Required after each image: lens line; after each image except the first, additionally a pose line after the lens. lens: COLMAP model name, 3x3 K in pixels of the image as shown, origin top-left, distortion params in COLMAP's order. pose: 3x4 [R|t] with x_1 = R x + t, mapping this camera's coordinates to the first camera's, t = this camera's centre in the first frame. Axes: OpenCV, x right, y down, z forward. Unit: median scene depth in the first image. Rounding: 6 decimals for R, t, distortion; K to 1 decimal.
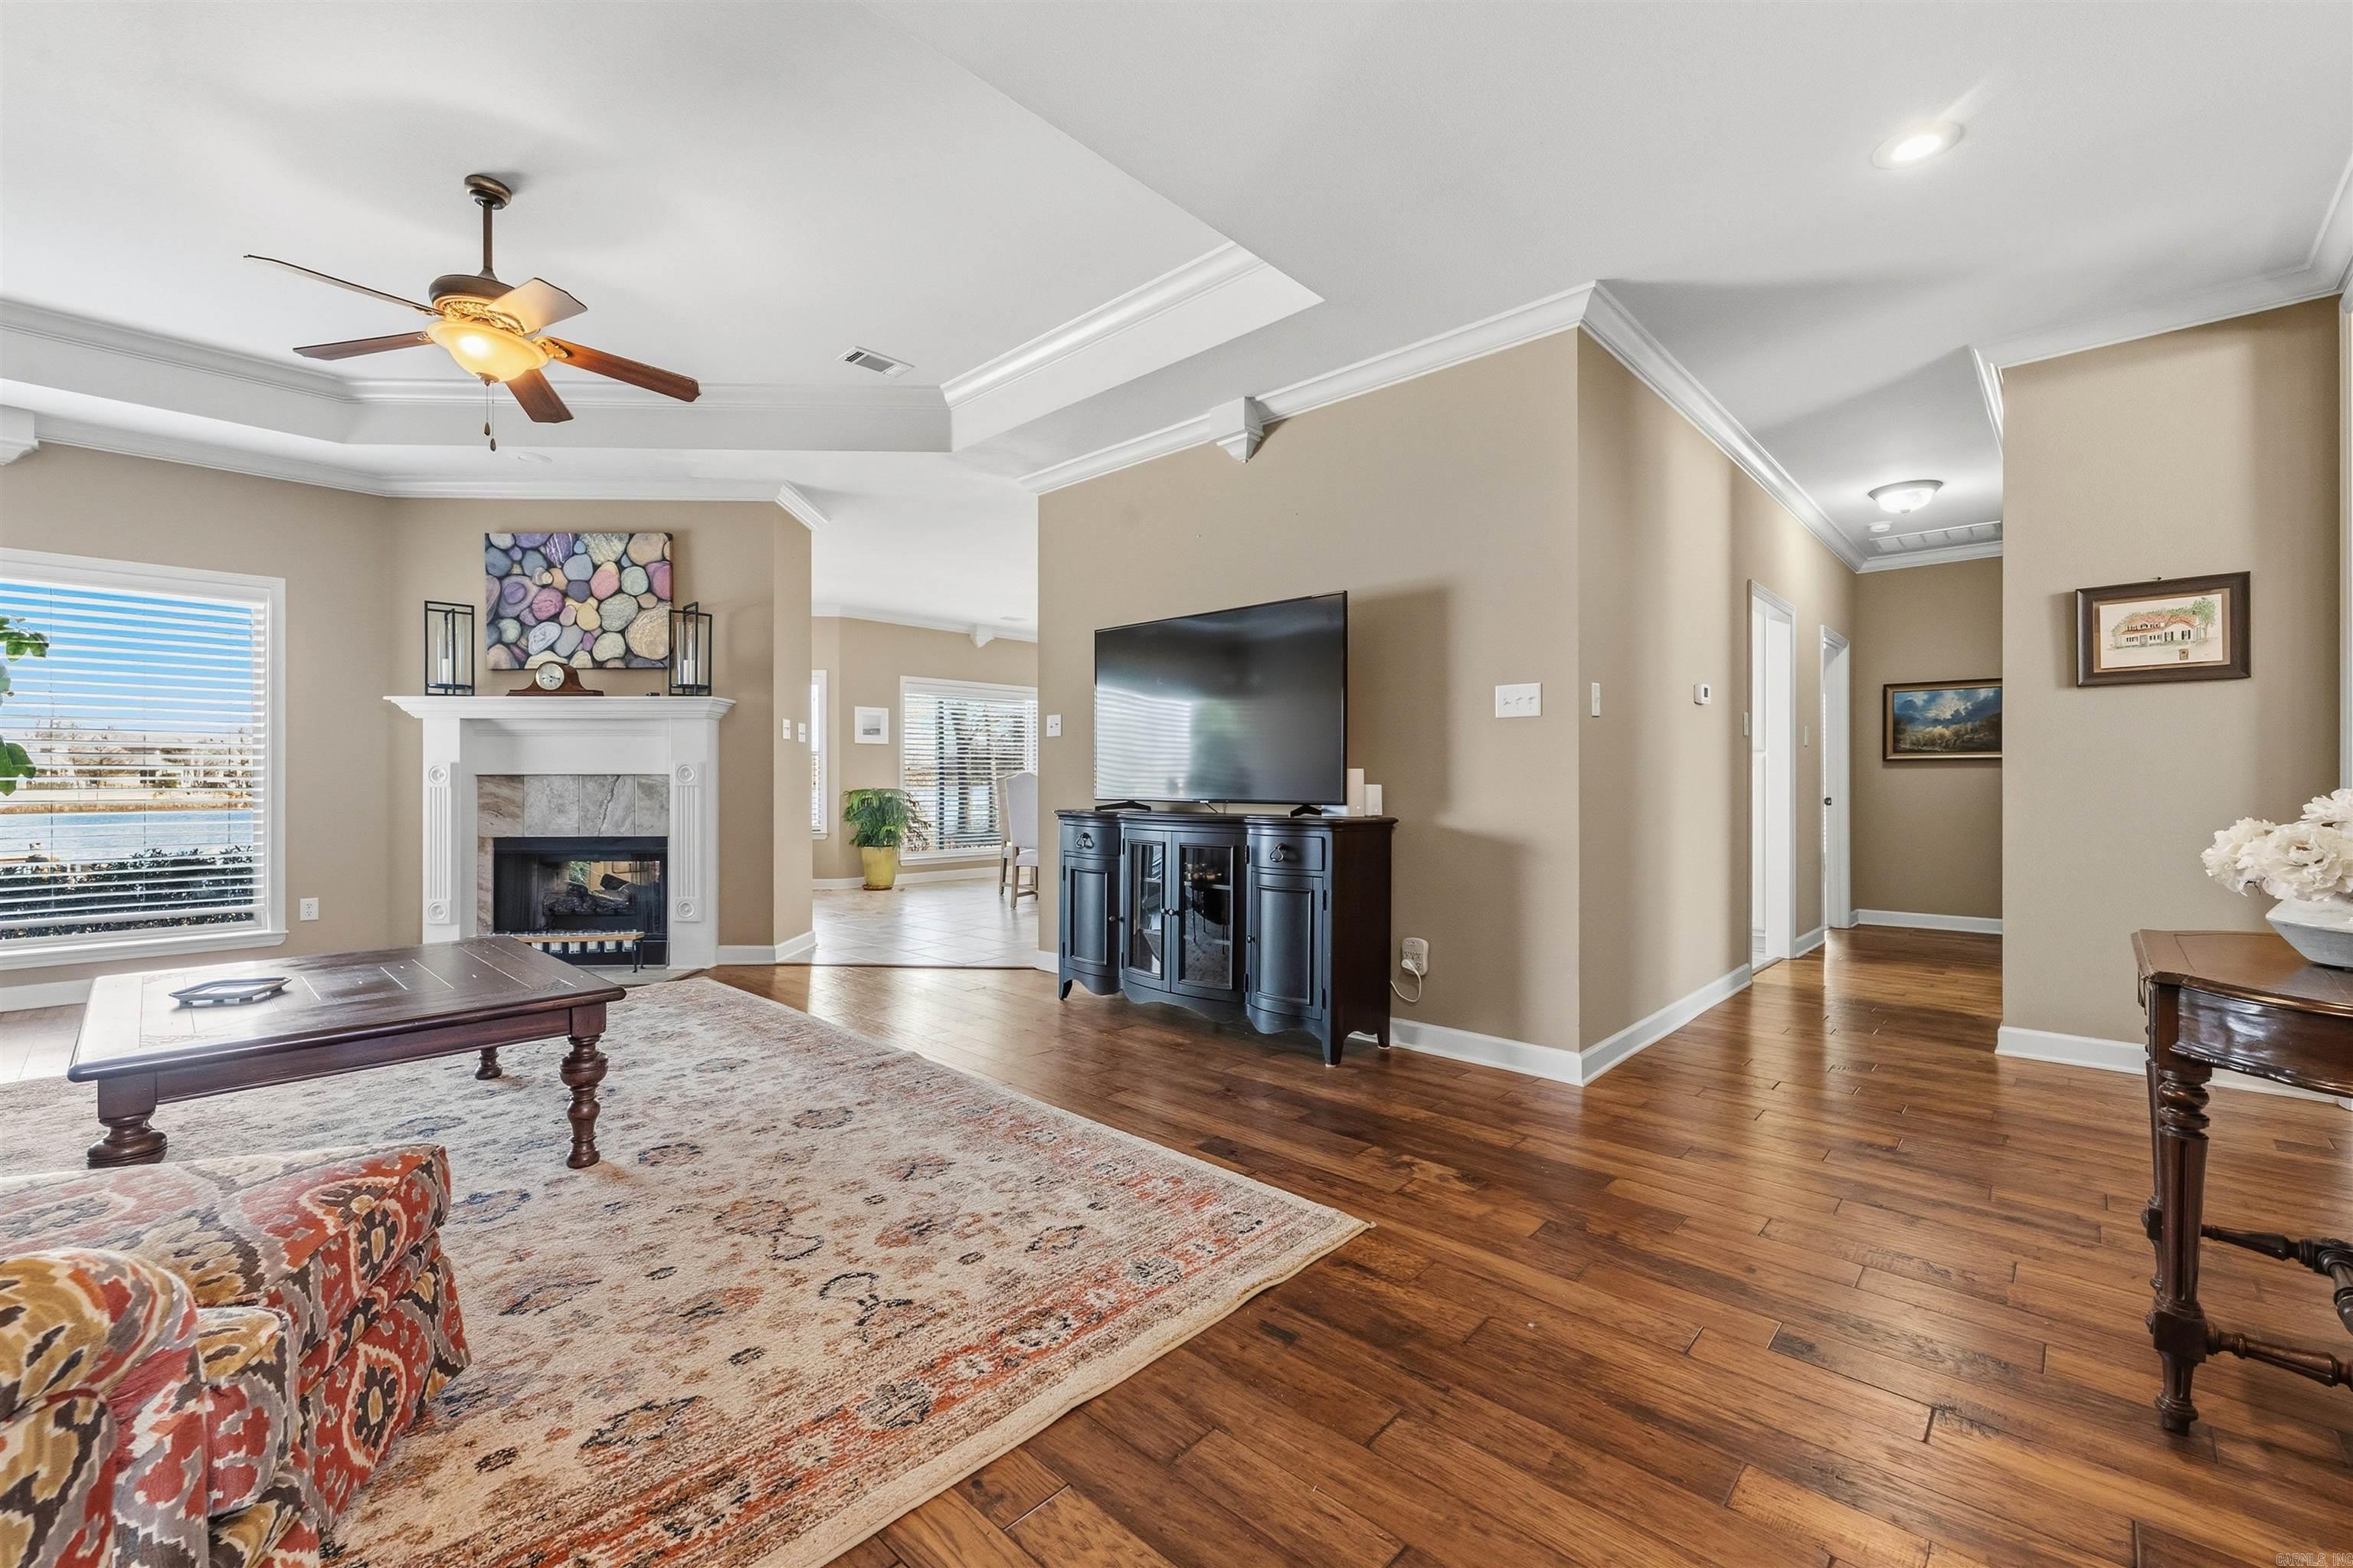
lens RADIAL K [[966.7, 0, 1184.2], [0, 966.7, 782.9], [0, 0, 1]] dist [0.003335, -0.001123]
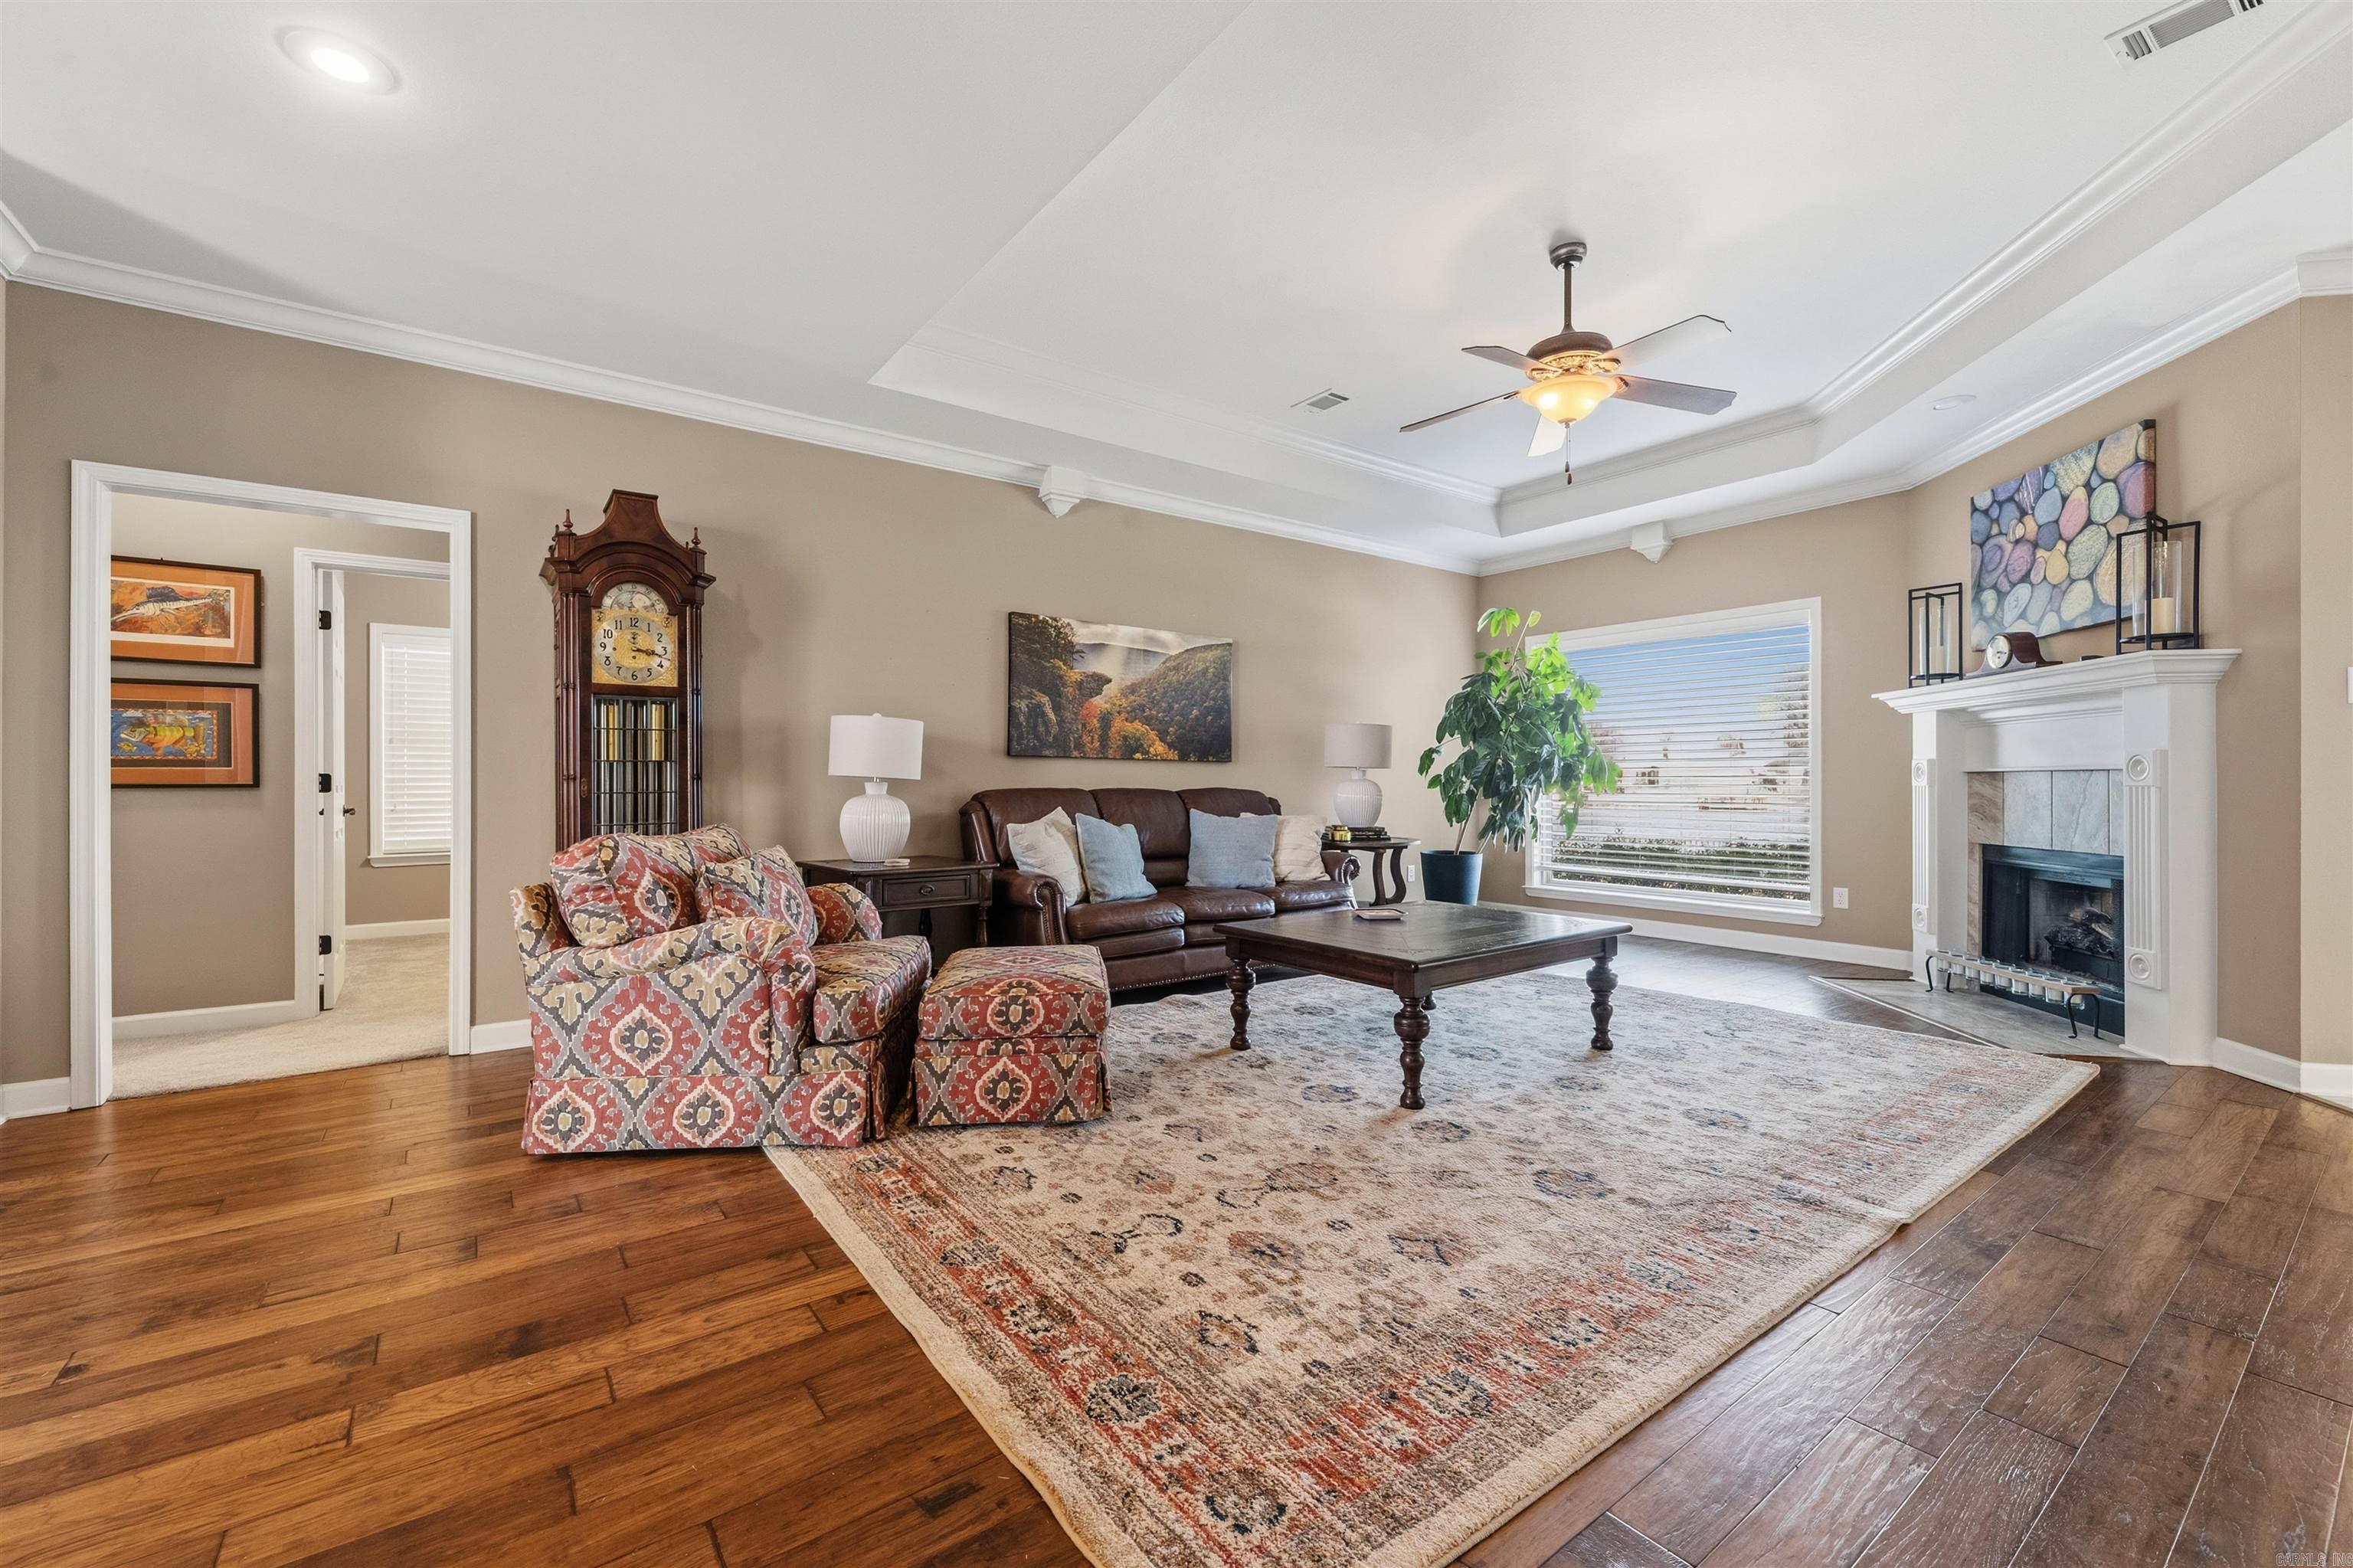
lens RADIAL K [[966.7, 0, 1173.1], [0, 966.7, 778.7], [0, 0, 1]] dist [0.003335, -0.001123]
pose [[-0.189098, -0.001595, -0.981957, 0.281723], [-0.001123, 0.999998, -0.001408, 0.000074], [0.981958, 0.000837, -0.189099, 0.455213]]
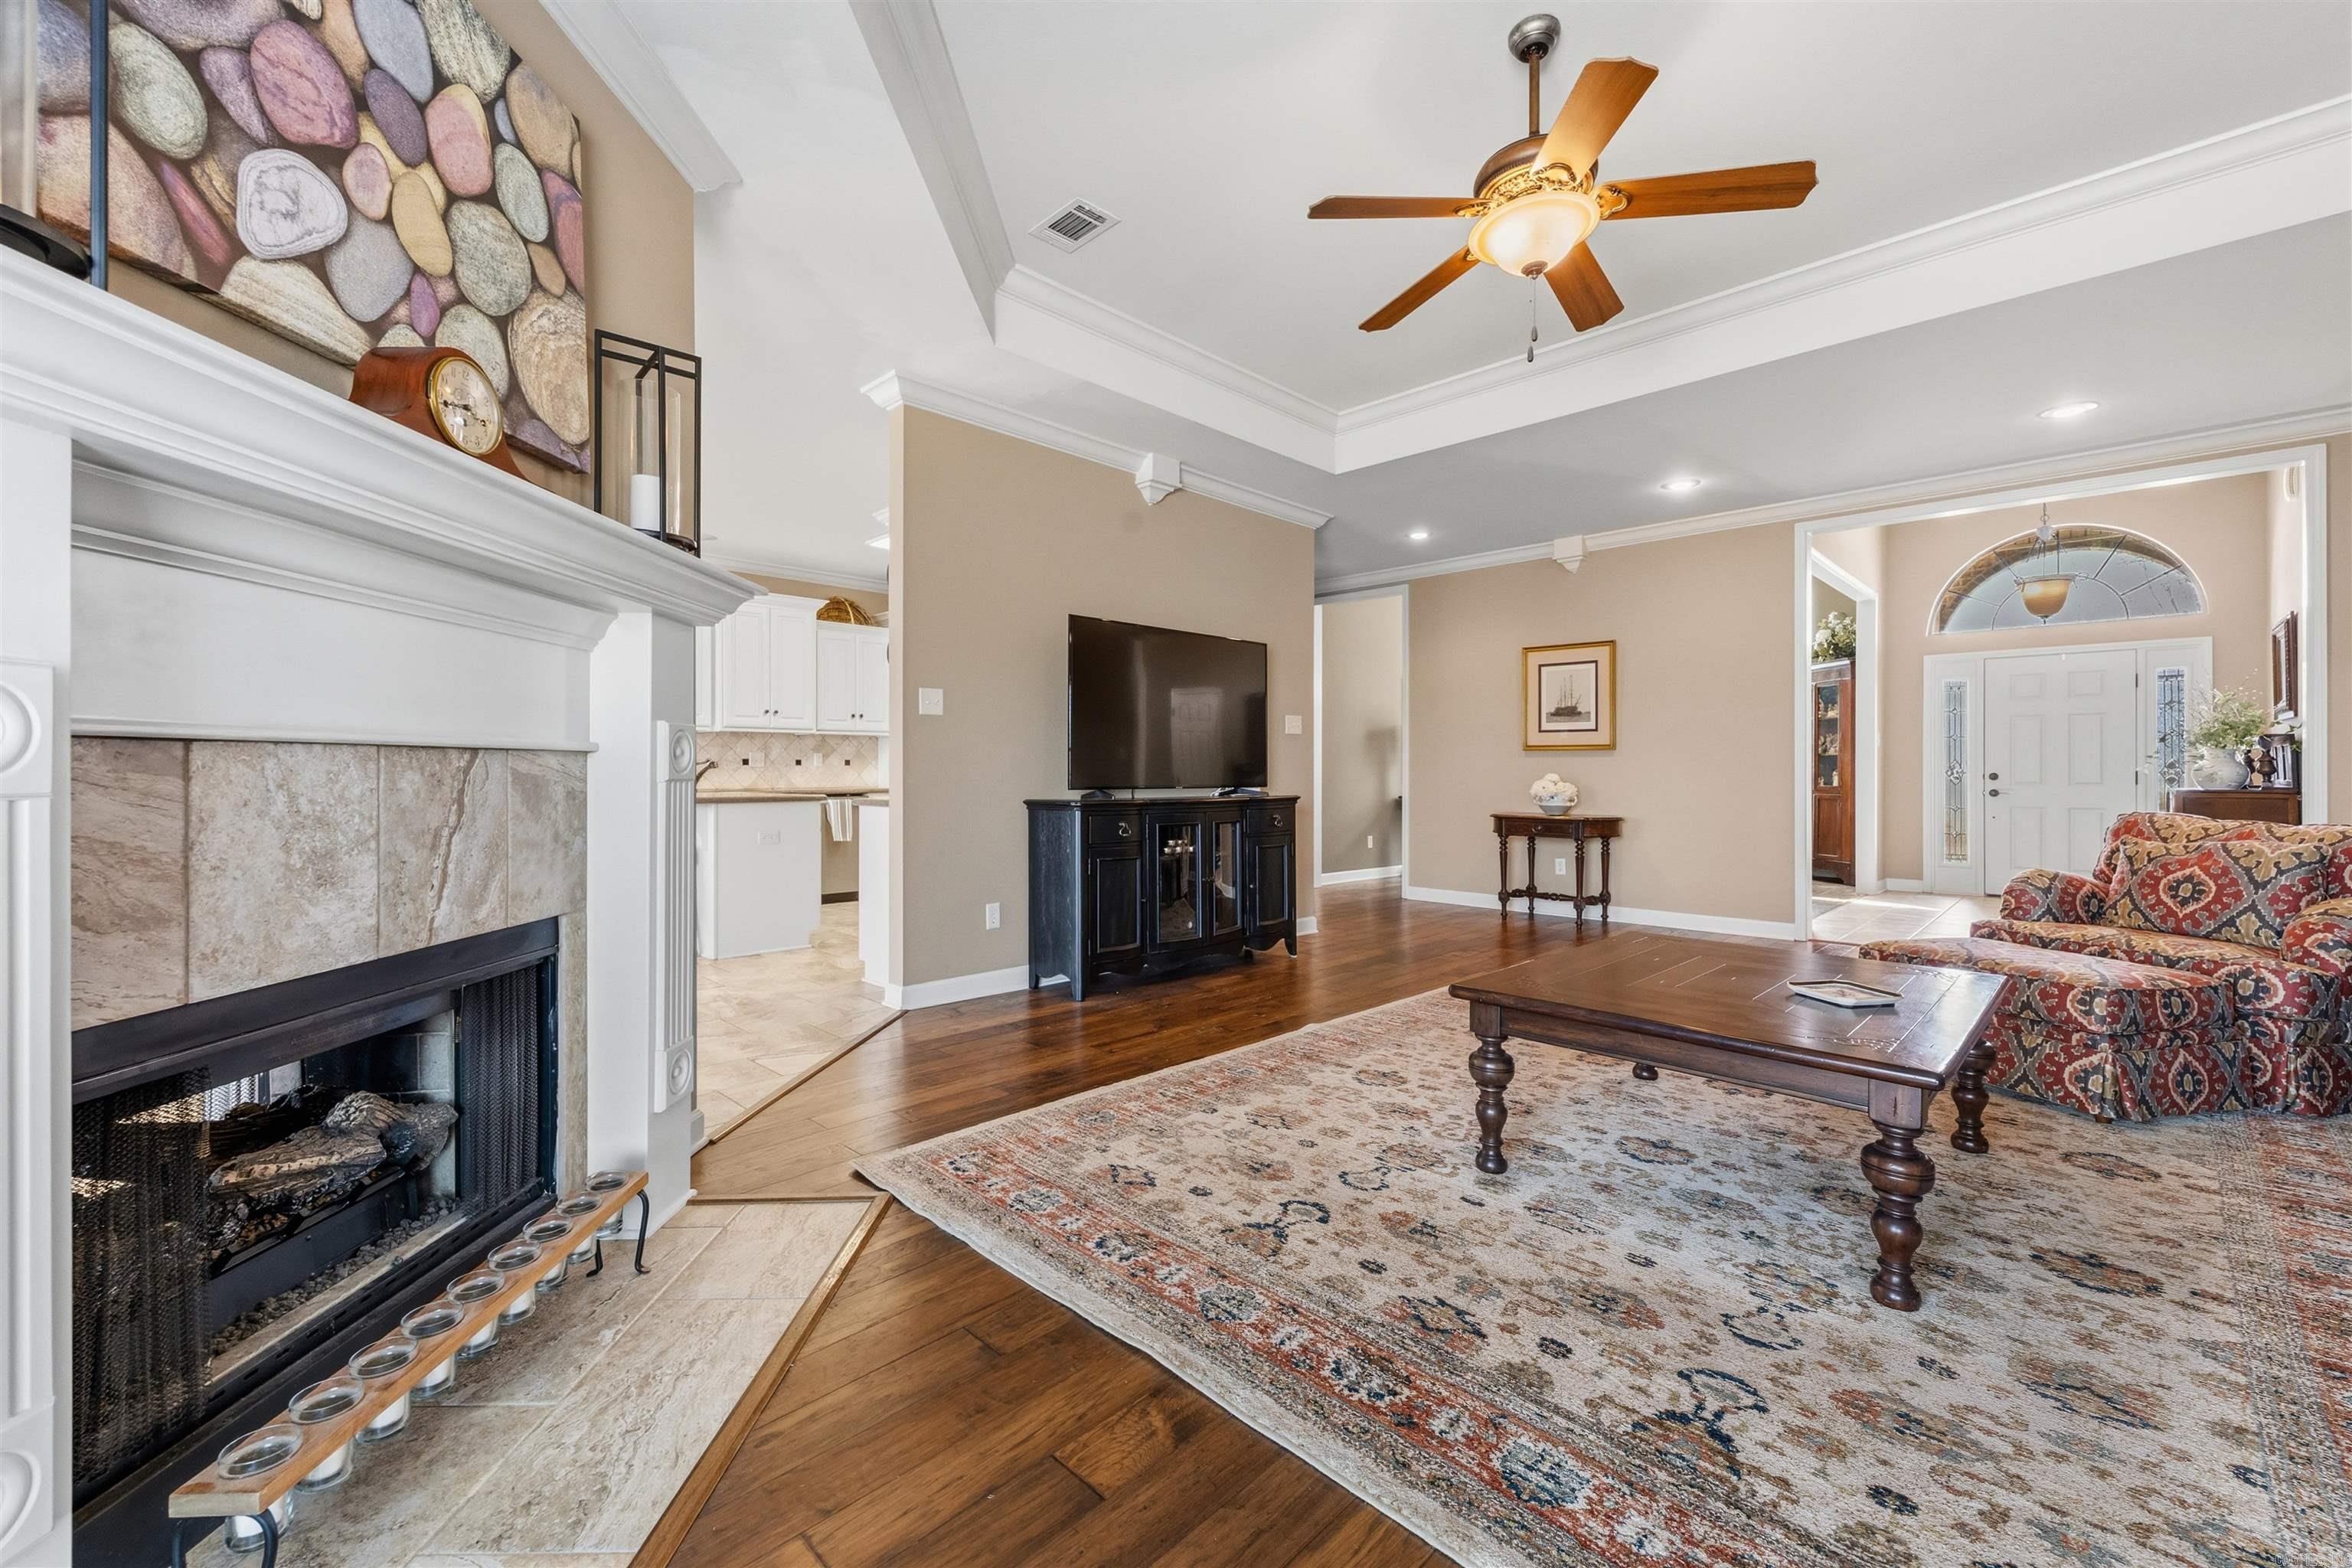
lens RADIAL K [[966.3, 0, 1179.0], [0, 966.3, 764.1], [0, 0, 1]] dist [0.003335, -0.001123]
pose [[0.029617, 0.008786, 0.999523, -0.916817], [-0.000374, 0.999961, -0.008779, -0.000140], [-0.999561, -0.000114, 0.029619, 0.760056]]
